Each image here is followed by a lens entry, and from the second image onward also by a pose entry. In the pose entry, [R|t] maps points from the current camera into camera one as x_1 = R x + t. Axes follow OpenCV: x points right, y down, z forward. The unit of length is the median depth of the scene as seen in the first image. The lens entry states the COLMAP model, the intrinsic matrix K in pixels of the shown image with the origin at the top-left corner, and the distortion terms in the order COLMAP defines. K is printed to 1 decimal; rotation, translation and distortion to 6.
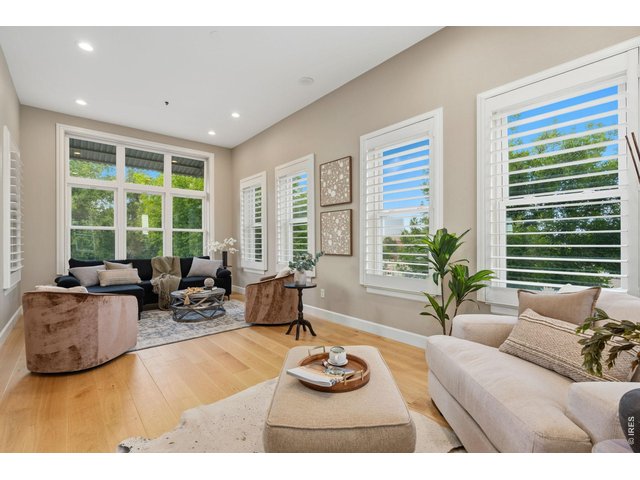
lens RADIAL K [[315.1, 0, 310.3], [0, 315.1, 238.4], [0, 0, 1]] dist [0.001674, 0.000160]
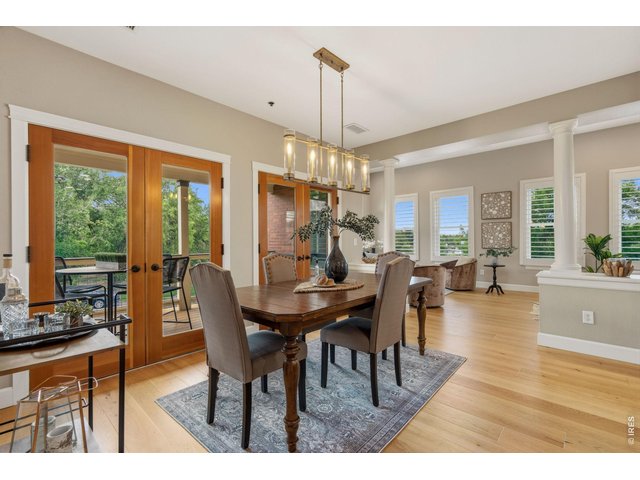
lens RADIAL K [[296.5, 0, 324.2], [0, 296.5, 242.3], [0, 0, 1]] dist [-0.000878, -0.000161]
pose [[0.986374, -0.004831, 0.164449, -1.093740], [0.002473, 0.999891, 0.014540, -0.006012], [-0.164502, -0.013935, 0.986278, -0.415762]]
